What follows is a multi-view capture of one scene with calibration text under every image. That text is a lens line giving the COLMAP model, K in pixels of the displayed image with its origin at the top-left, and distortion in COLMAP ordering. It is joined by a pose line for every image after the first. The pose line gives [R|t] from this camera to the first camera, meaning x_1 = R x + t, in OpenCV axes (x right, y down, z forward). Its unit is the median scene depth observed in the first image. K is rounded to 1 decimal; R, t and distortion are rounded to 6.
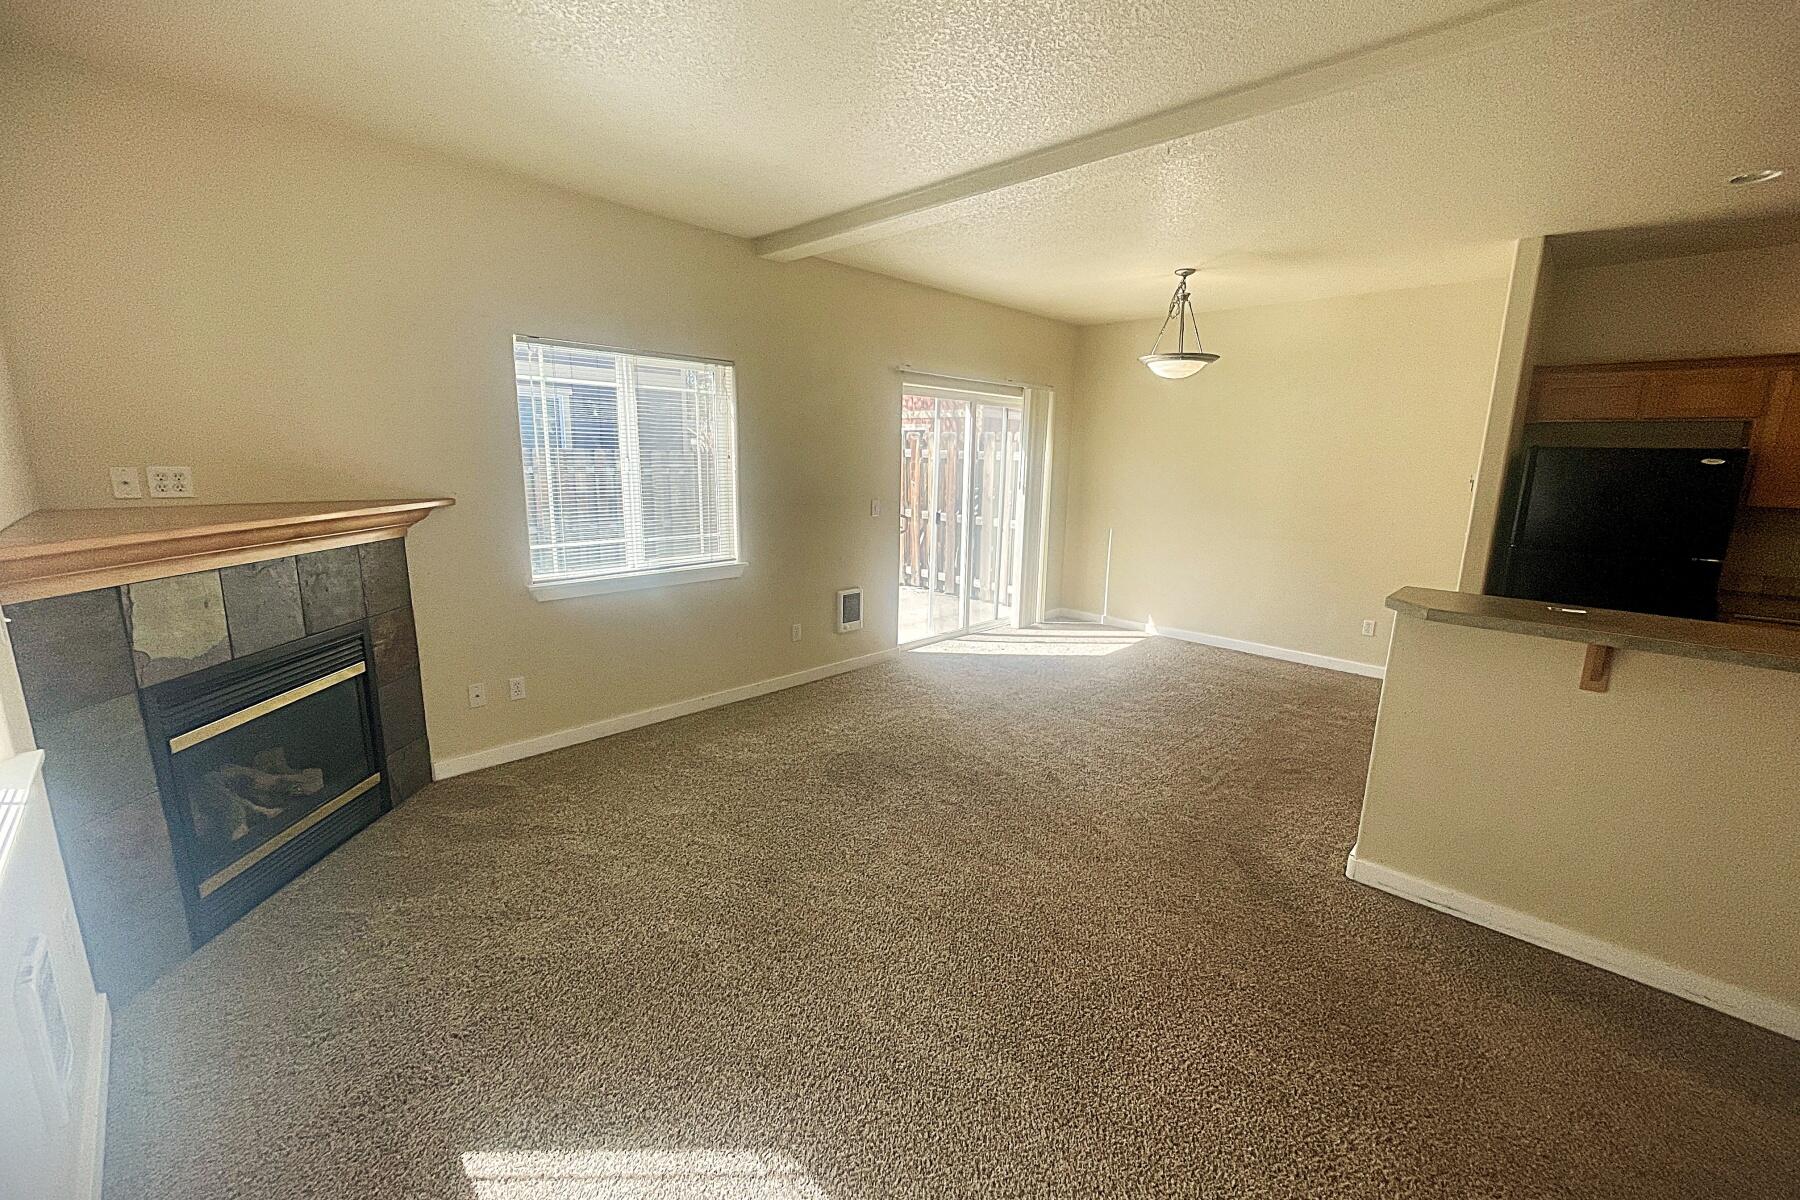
lens RADIAL K [[723.7, 0, 900.8], [0, 723.7, 594.7], [0, 0, 1]] dist [0.000053, 0.000344]
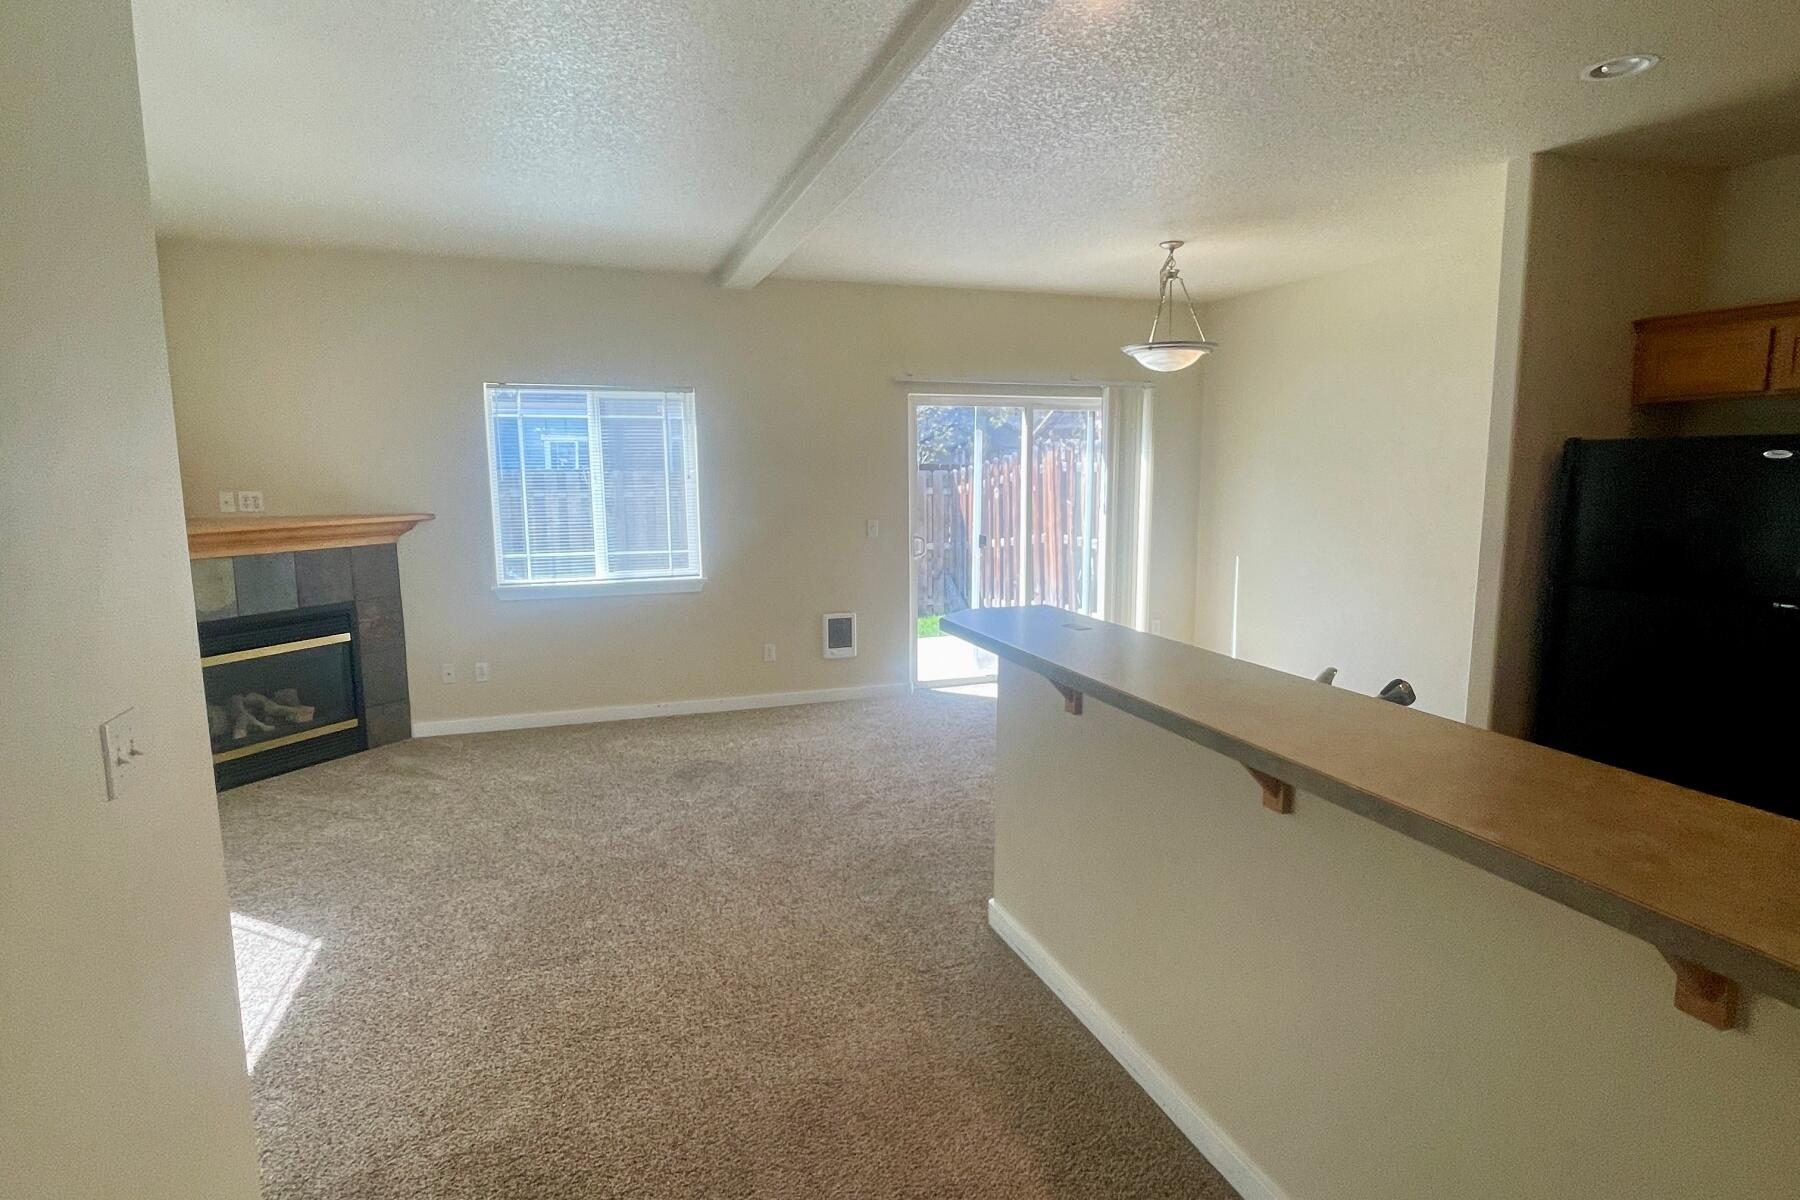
lens RADIAL K [[968.8, 0, 900.0], [0, 968.8, 600.5], [0, 0, 1]] dist [0.003732, 0.000134]
pose [[0.891745, 0.037519, -0.450980, 0.756561], [-0.064109, 0.996980, -0.043823, 0.034322], [0.447974, 0.067991, 0.891457, -0.120799]]
